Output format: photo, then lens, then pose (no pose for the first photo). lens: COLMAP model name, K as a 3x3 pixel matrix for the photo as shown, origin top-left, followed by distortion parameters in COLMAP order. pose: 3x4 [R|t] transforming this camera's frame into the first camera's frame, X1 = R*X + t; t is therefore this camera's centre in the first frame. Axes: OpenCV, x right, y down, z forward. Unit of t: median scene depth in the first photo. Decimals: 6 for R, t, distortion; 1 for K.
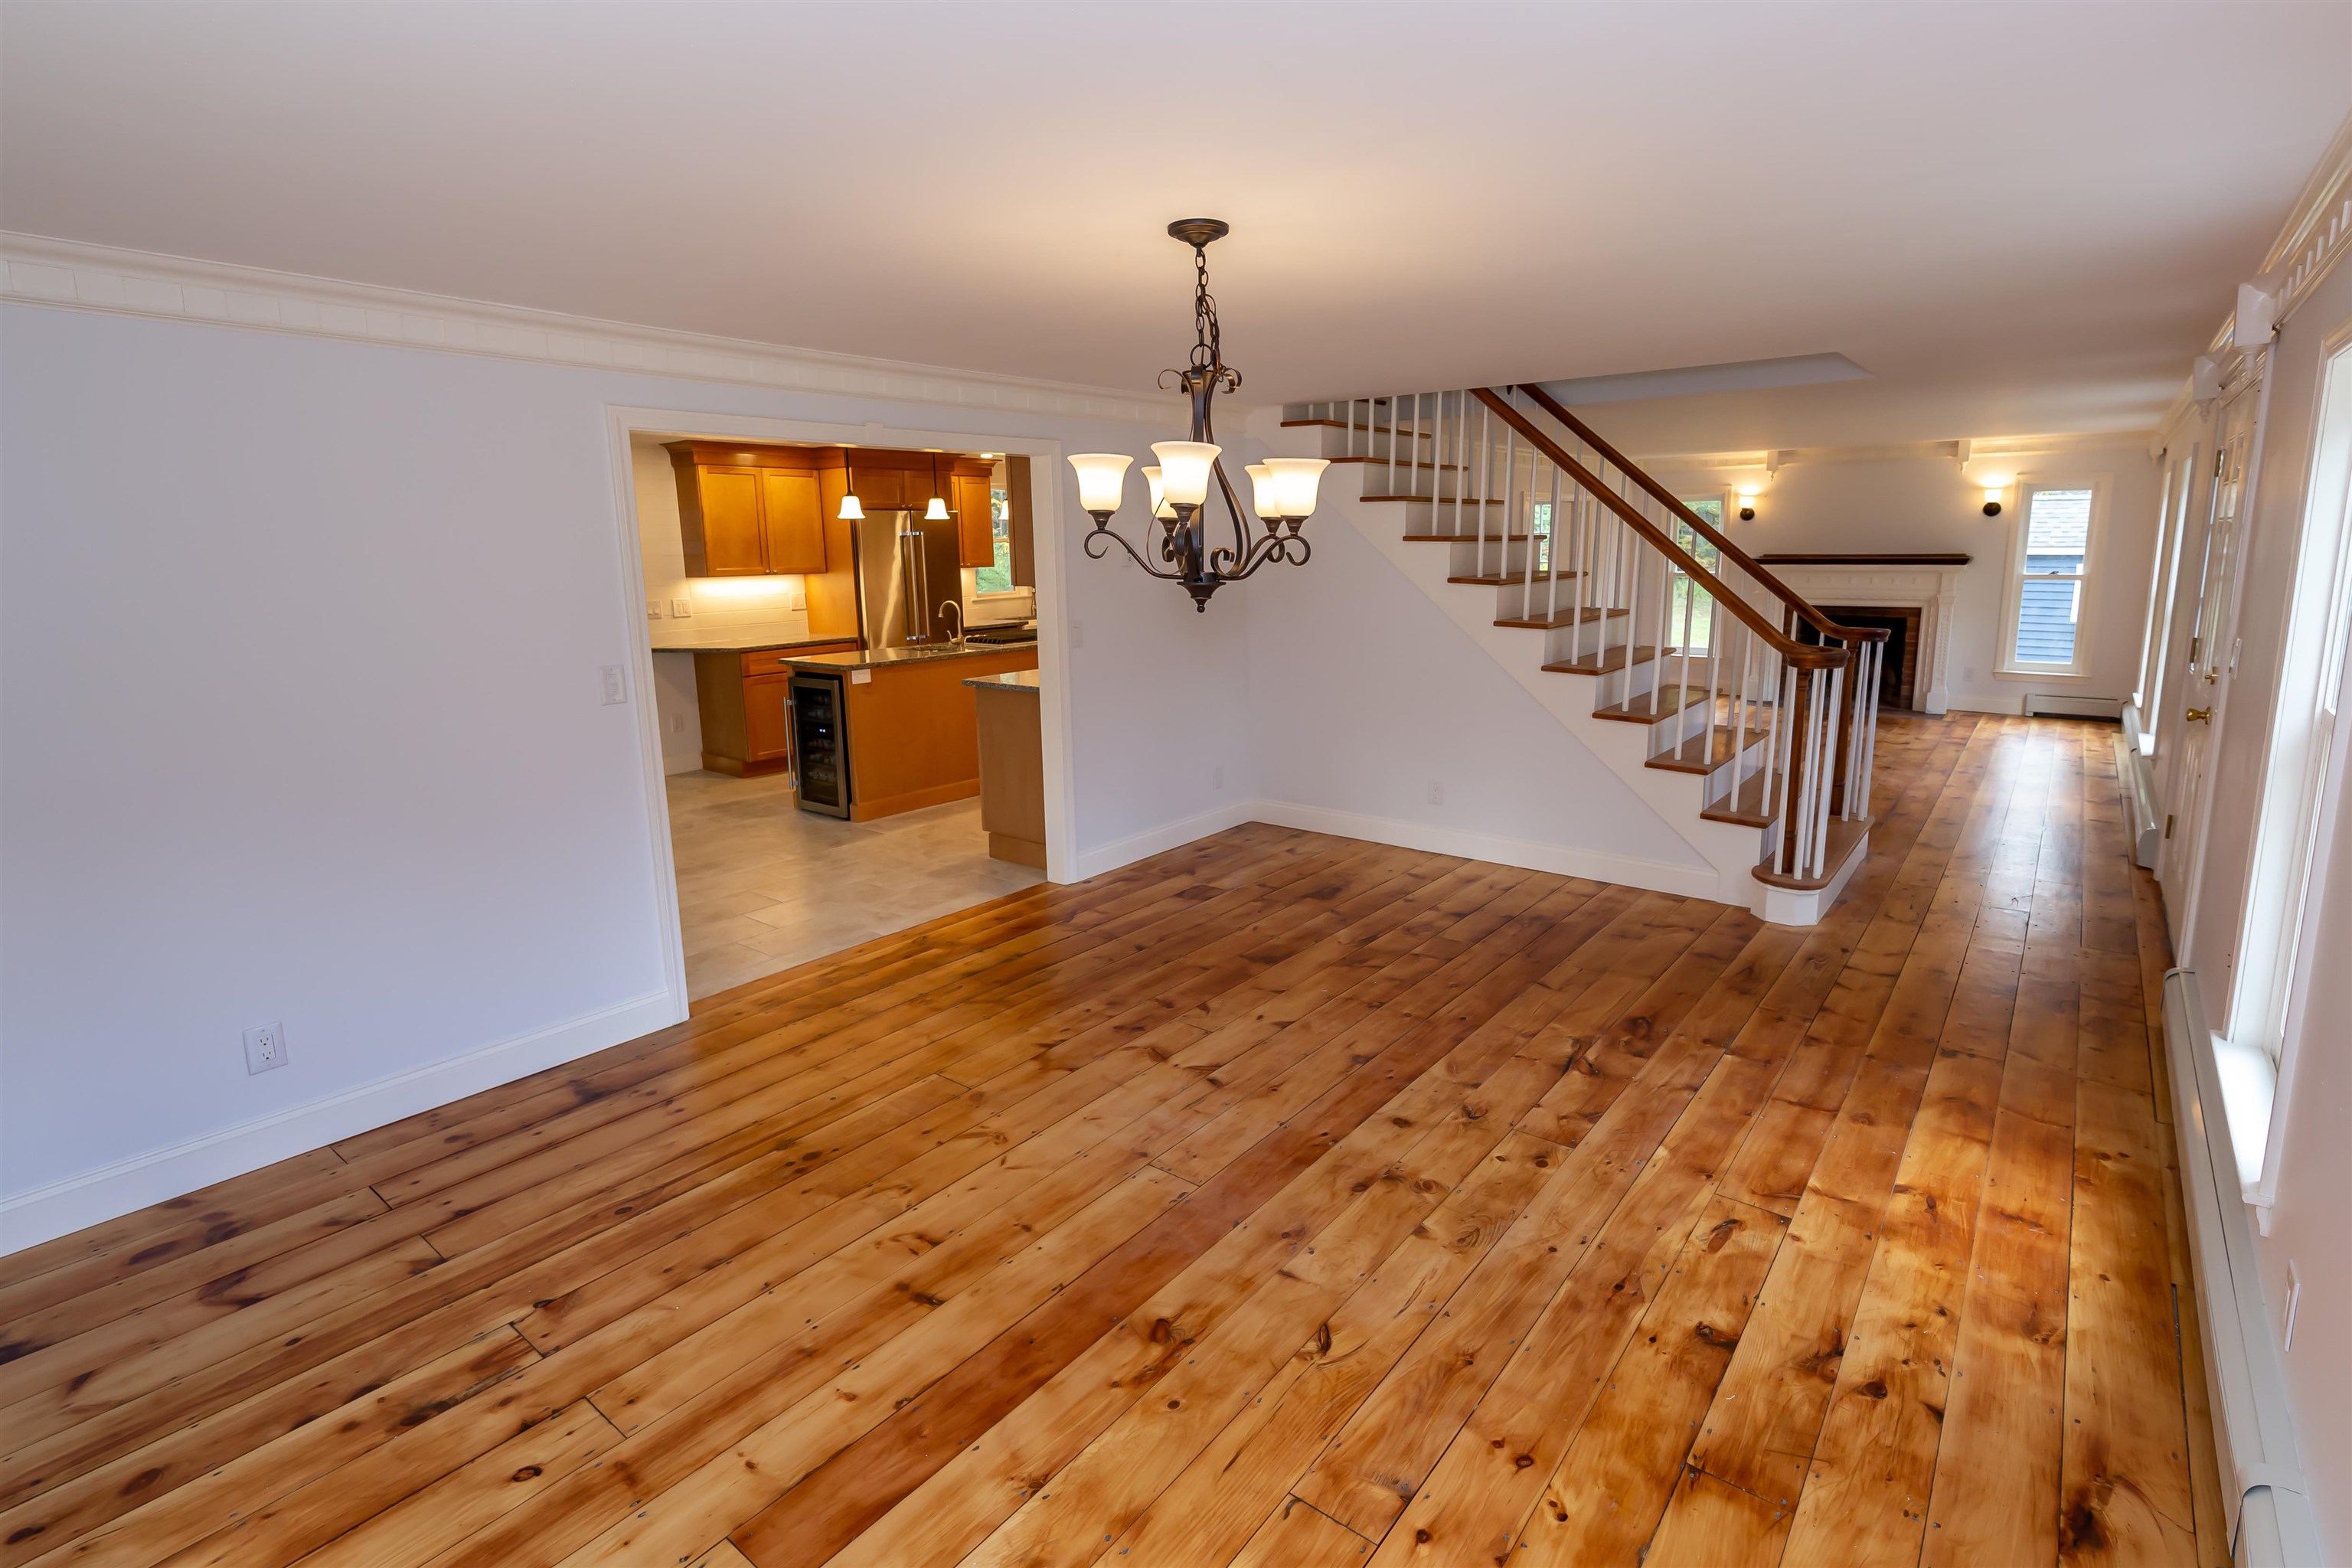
lens RADIAL K [[1125.4, 0, 1183.4], [0, 1125.4, 727.1], [0, 0, 1]] dist [0.002992, 0.000526]
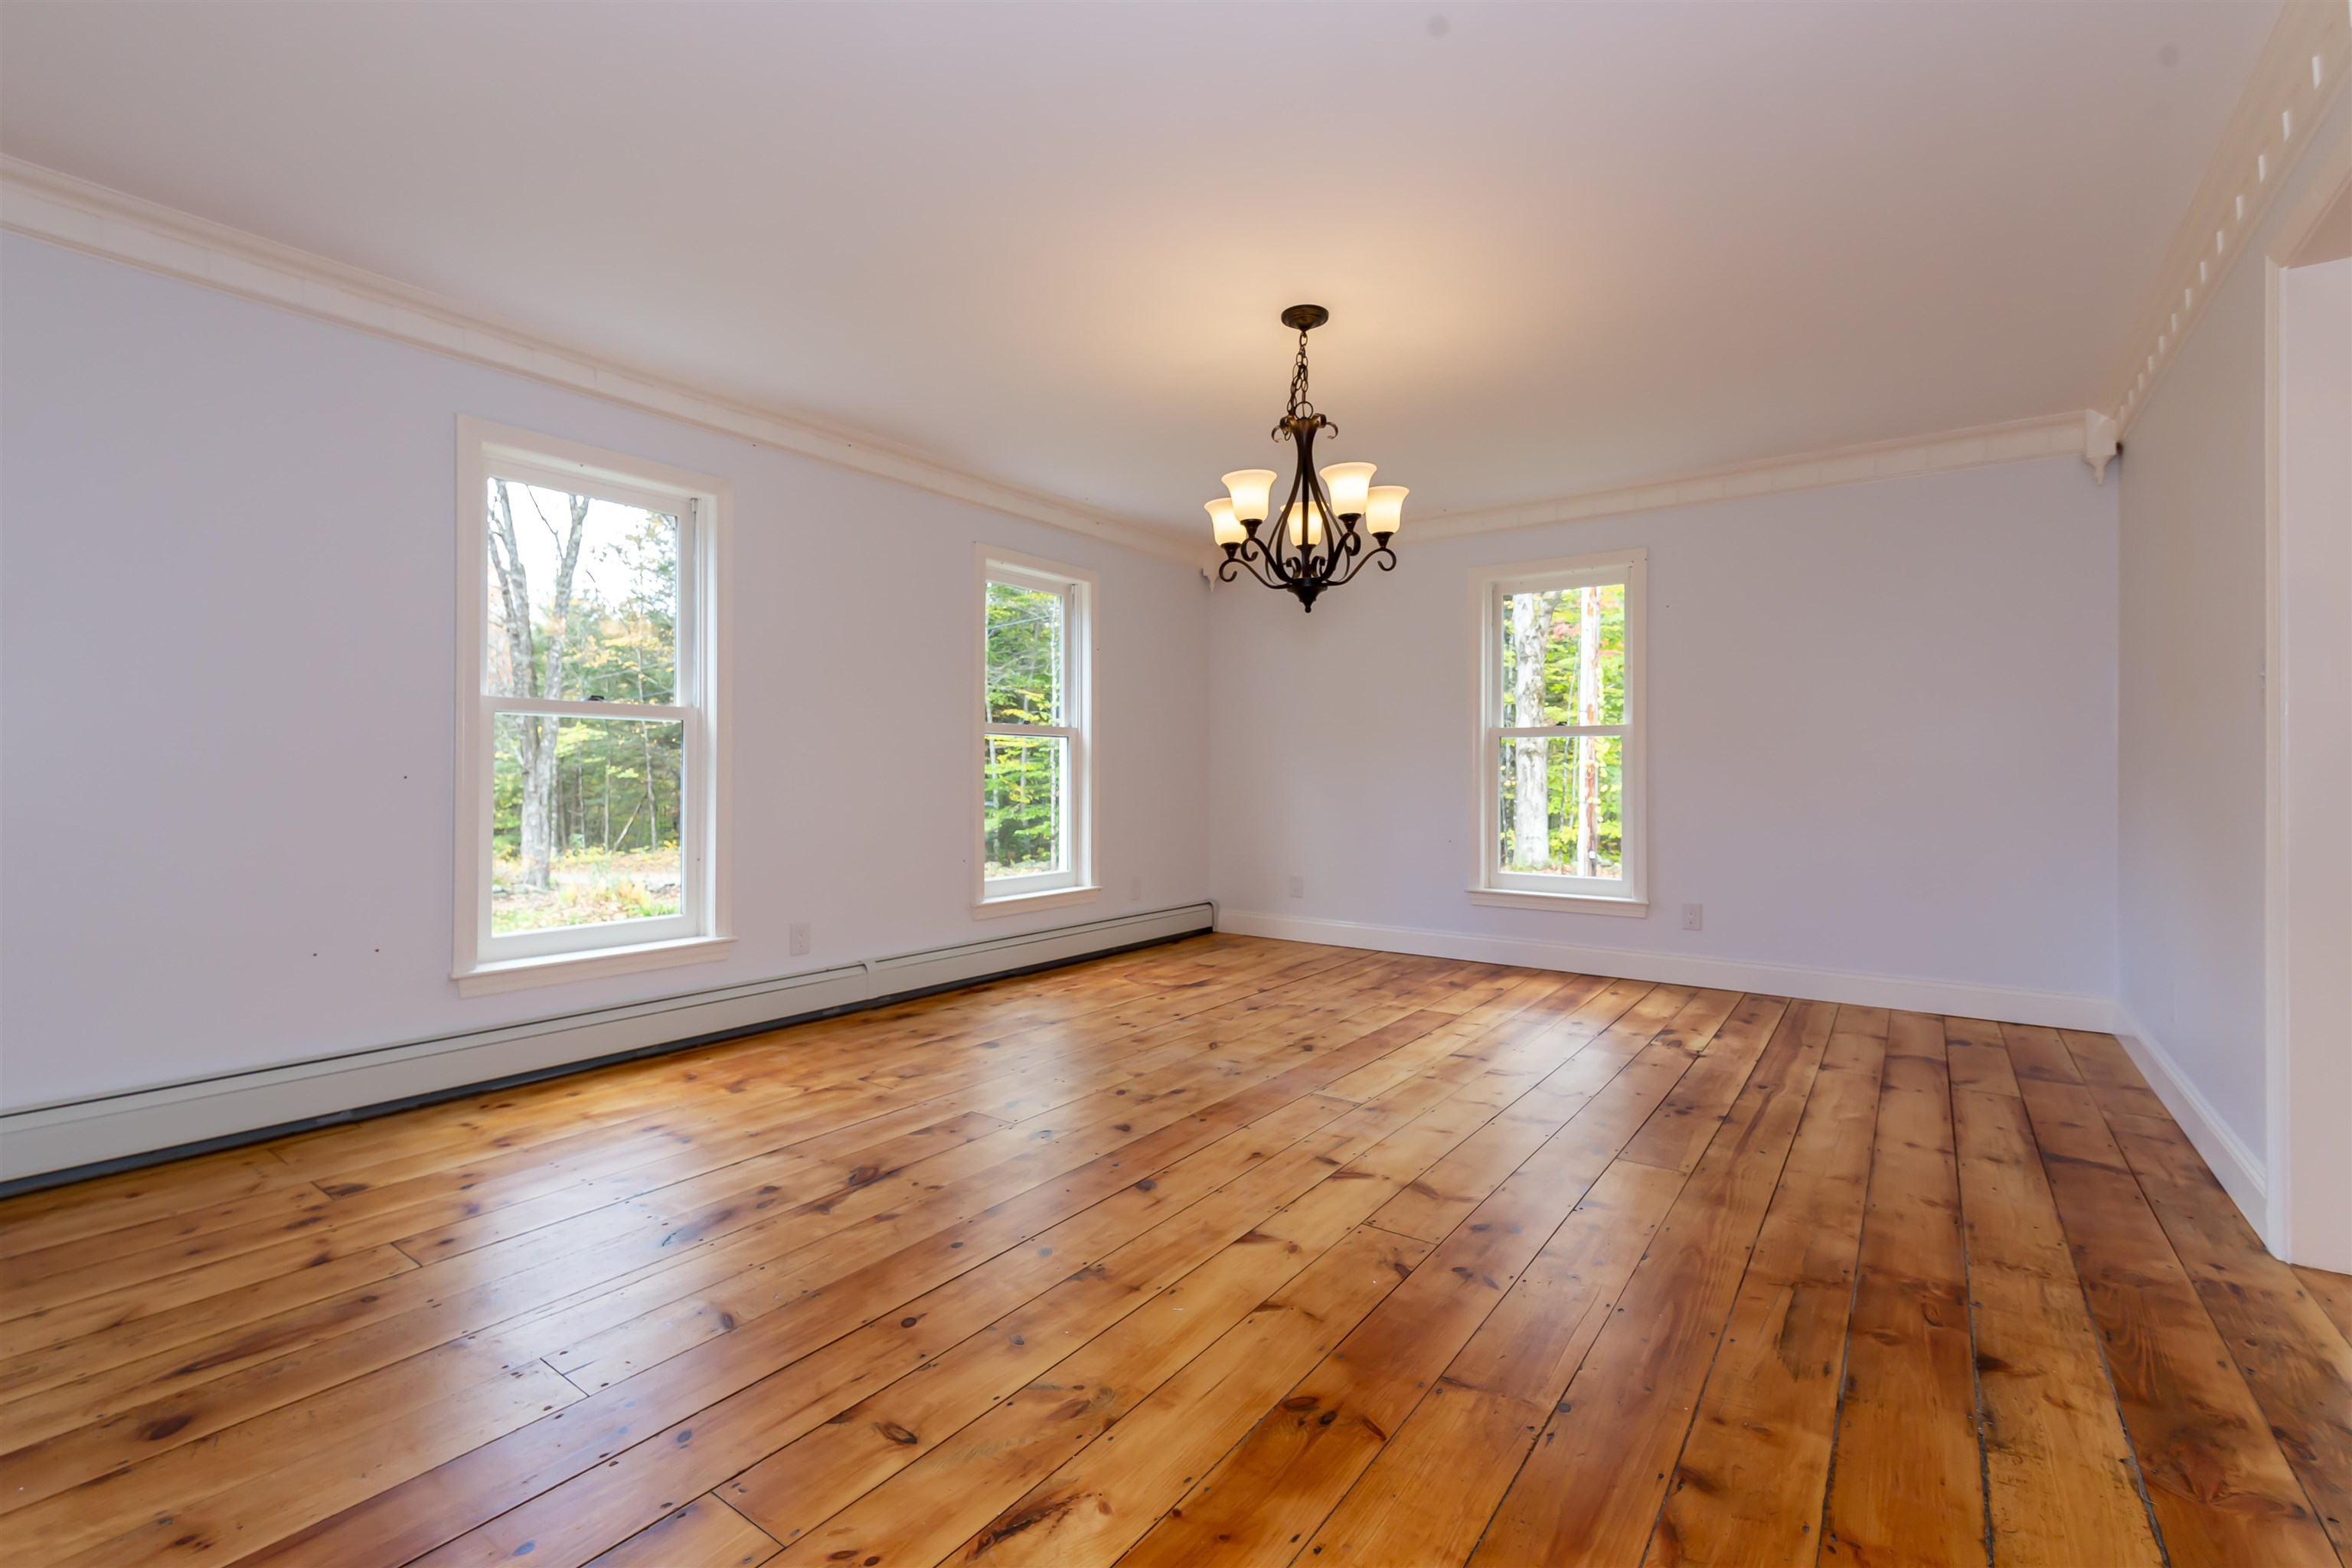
lens RADIAL K [[1076.6, 0, 1176.0], [0, 1076.6, 784.0], [0, 0, 1]] dist [0.000174, -0.000165]
pose [[-0.998492, 0.014909, -0.052827, 0.178631], [0.005821, 0.985738, 0.168185, -0.091674], [0.054581, 0.167624, -0.984339, 1.739427]]
